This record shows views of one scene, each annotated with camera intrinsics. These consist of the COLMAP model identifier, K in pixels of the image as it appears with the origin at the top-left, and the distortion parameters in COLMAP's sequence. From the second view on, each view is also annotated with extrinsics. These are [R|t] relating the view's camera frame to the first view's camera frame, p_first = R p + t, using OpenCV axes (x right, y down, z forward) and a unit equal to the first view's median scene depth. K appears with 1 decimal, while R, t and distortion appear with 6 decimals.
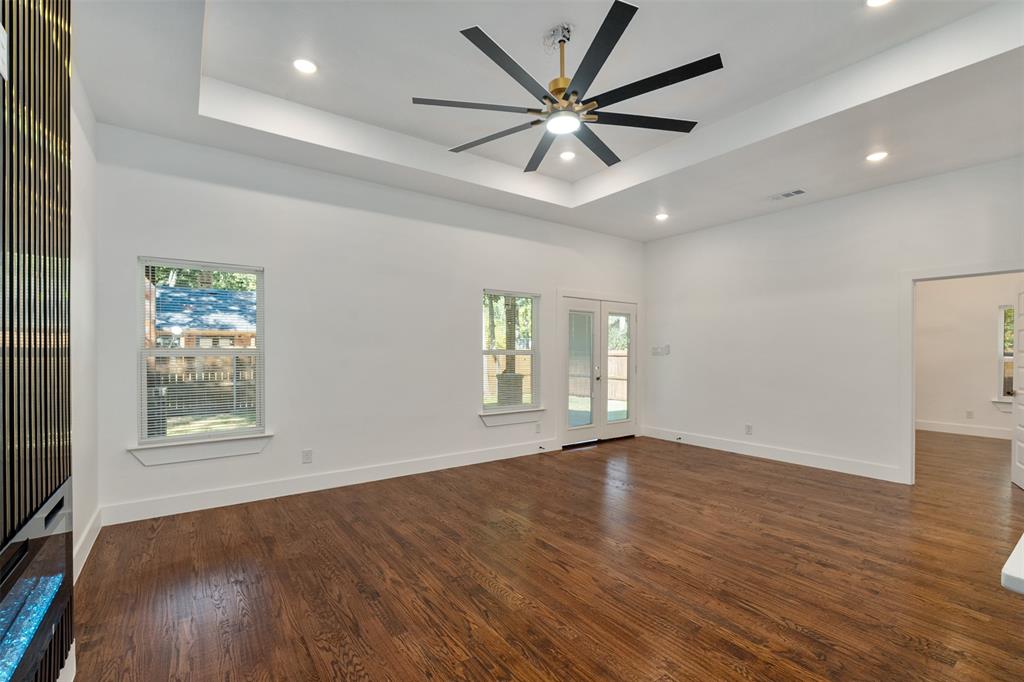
lens RADIAL K [[454.2, 0, 511.8], [0, 454.2, 356.9], [0, 0, 1]] dist [-0.009014, 0.001703]
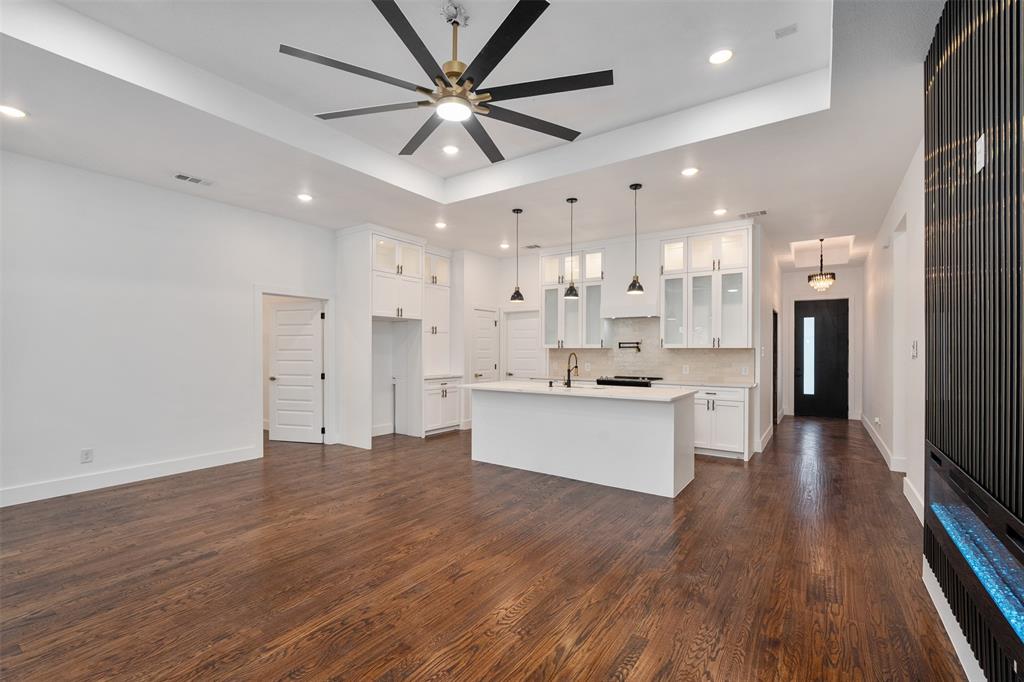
lens RADIAL K [[454.2, 0, 517.4], [0, 454.2, 354.2], [0, 0, 1]] dist [-0.009014, 0.001703]
pose [[-0.347222, -0.010785, 0.937721, -0.623793], [0.008475, 0.999857, 0.014638, -0.014262], [-0.937745, 0.013030, -0.347081, 0.921788]]
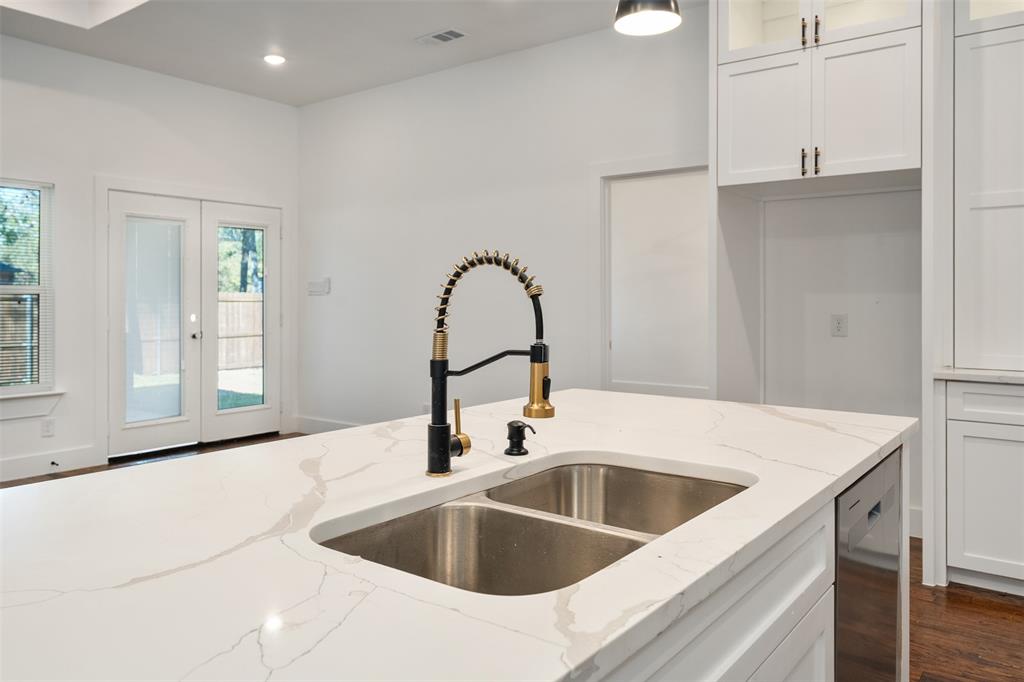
lens RADIAL K [[754.9, 0, 512.4], [0, 754.9, 293.9], [0, 0, 1]] dist [-0.006659, 0.006231]
pose [[0.958517, -0.000592, 0.285034, 0.524875], [0.006354, 0.999794, -0.019293, 0.028045], [-0.284963, 0.020304, 0.958323, -0.044621]]
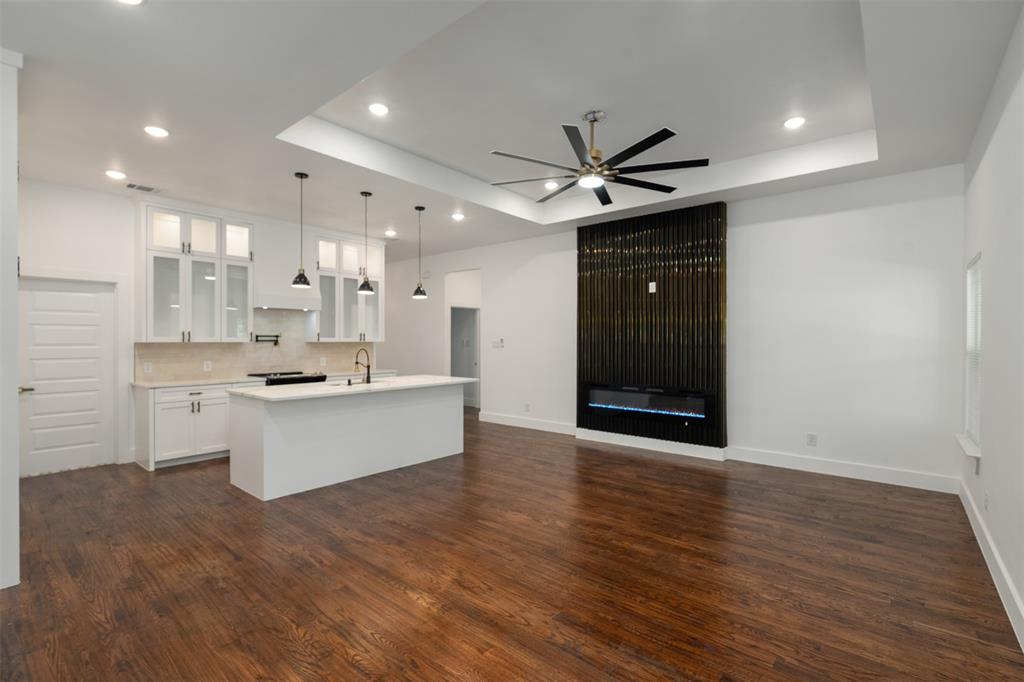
lens RADIAL K [[454.2, 0, 519.3], [0, 454.2, 347.8], [0, 0, 1]] dist [-0.009014, 0.001703]
pose [[-0.964919, 0.000437, -0.262548, 0.513696], [-0.007549, 0.999539, 0.029408, -0.042391], [0.262439, 0.030358, -0.964471, 1.719588]]
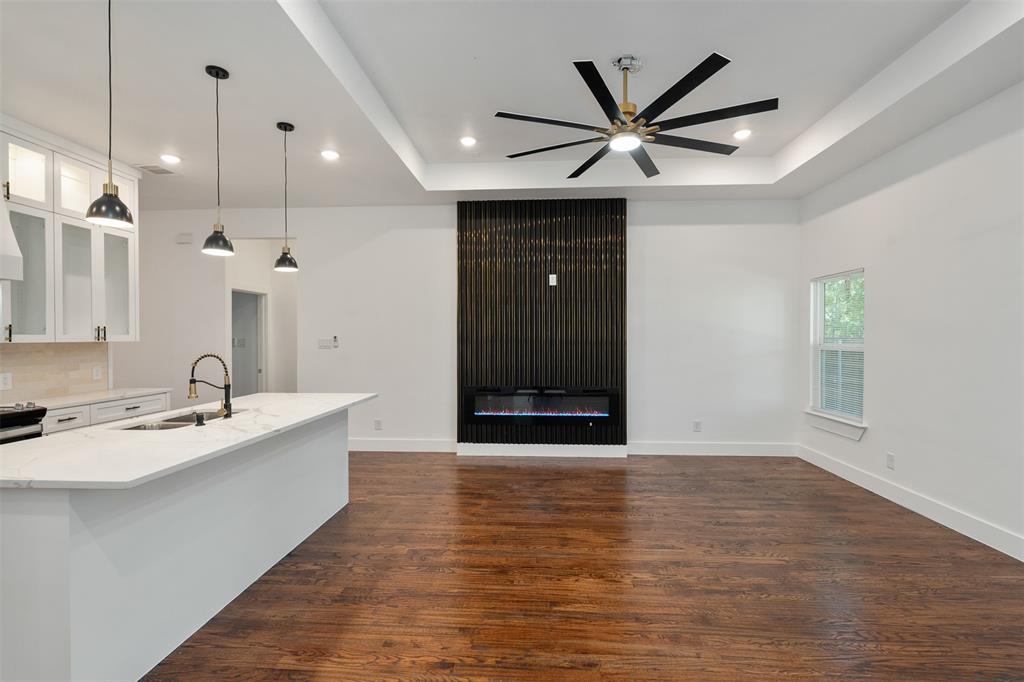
lens RADIAL K [[460.3, 0, 512.2], [0, 460.3, 345.5], [0, 0, 1]] dist [-0.008307, 0.001467]
pose [[-0.630741, 0.013036, -0.775884, 0.879422], [-0.011044, 0.999607, 0.025772, -0.036943], [0.775915, 0.024824, -0.630349, 1.142091]]
